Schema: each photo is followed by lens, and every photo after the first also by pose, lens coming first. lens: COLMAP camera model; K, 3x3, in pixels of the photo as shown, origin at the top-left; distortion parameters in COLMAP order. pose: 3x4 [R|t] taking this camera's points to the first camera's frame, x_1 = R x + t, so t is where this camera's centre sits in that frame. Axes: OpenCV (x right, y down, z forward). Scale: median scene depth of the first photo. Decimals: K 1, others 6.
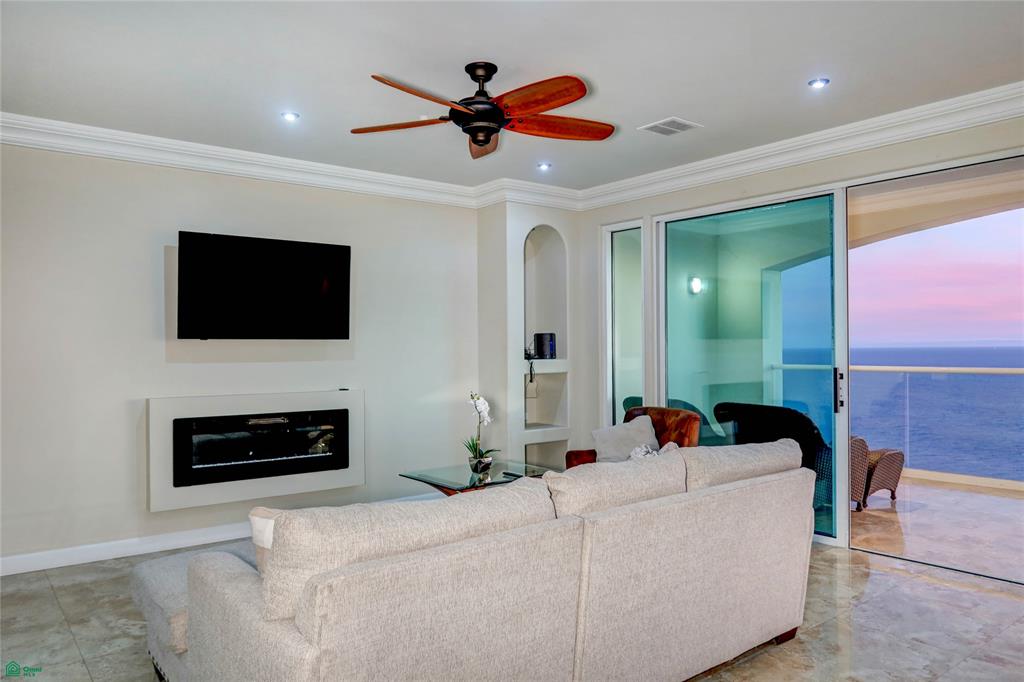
lens RADIAL K [[717.6, 0, 512.0], [0, 717.6, 341.0], [0, 0, 1]] dist [-0.021603, 0.000056]
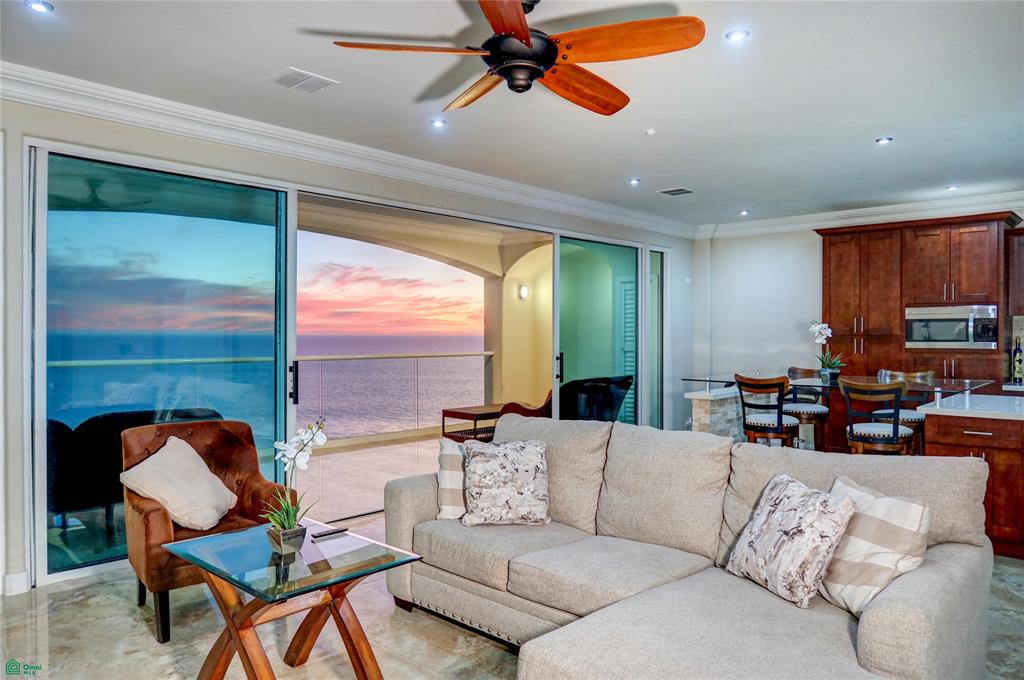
lens RADIAL K [[702.4, 0, 512.0], [0, 702.4, 340.0], [0, 0, 1]] dist [-0.023513, 0.001318]
pose [[-0.151392, 0.003924, 0.988466, -0.509399], [-0.012566, 0.999904, -0.005894, 0.008320], [-0.988394, -0.013313, -0.151328, 0.696695]]
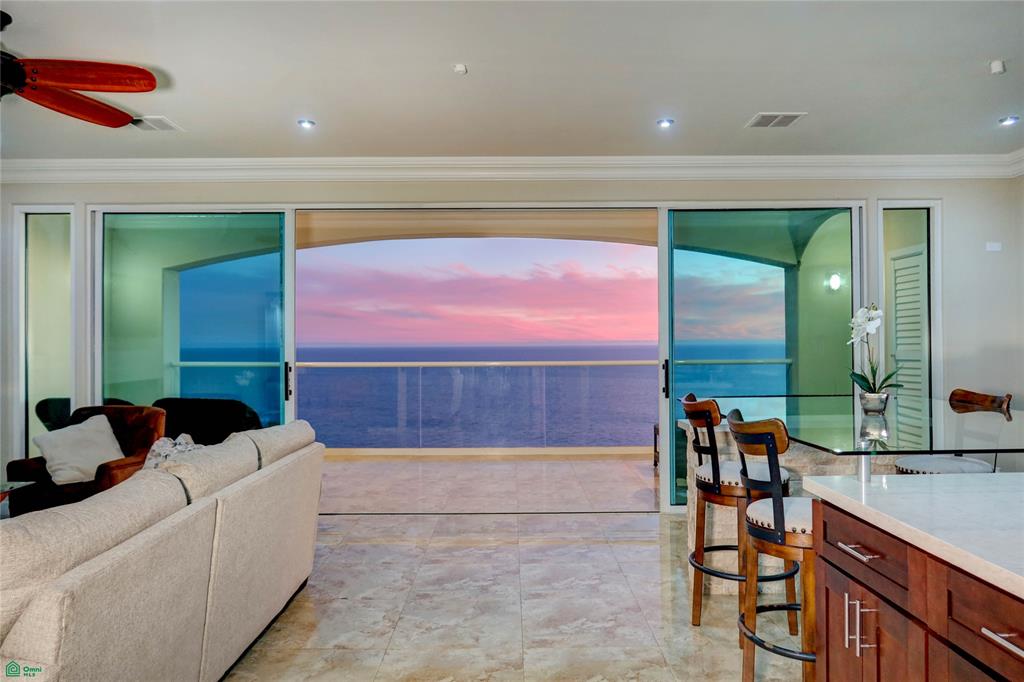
lens RADIAL K [[702.4, 0, 512.0], [0, 702.4, 341.0], [0, 0, 1]] dist [-0.023513, 0.001318]
pose [[0.614783, 0.010756, 0.788623, -0.187155], [-0.010285, 0.999931, -0.005620, 0.004443], [-0.788629, -0.004656, 0.614851, 0.001713]]
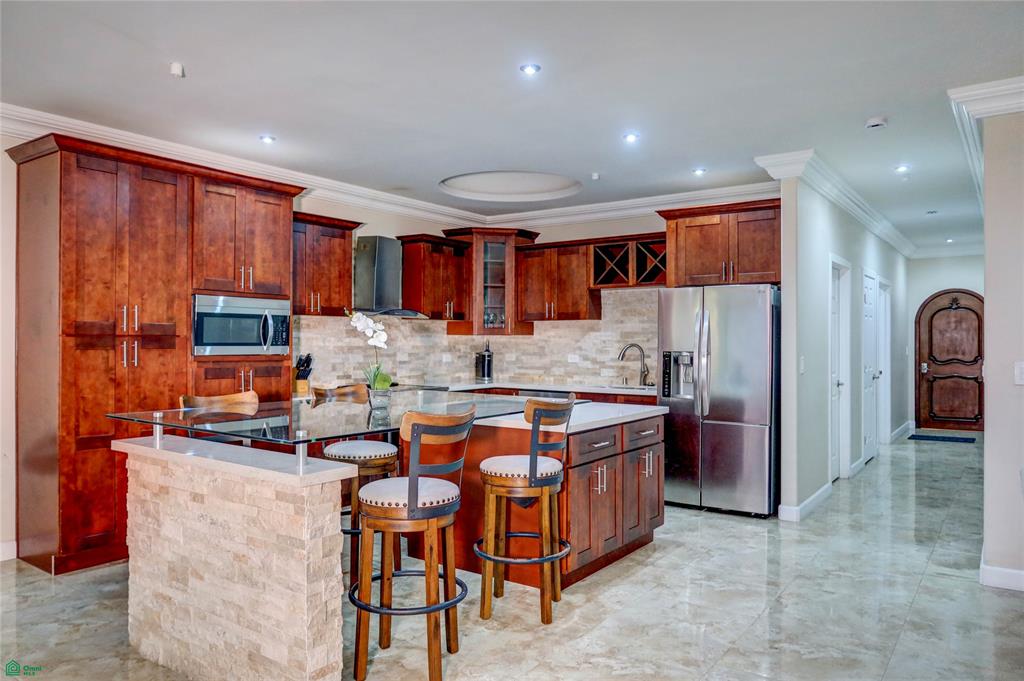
lens RADIAL K [[702.4, 0, 512.0], [0, 702.4, 340.5], [0, 0, 1]] dist [-0.023513, 0.001318]
pose [[-0.964532, 0.009134, -0.263809, 0.439077], [0.013401, 0.999807, -0.014377, 0.005431], [0.263627, -0.017402, -0.964468, 0.711584]]
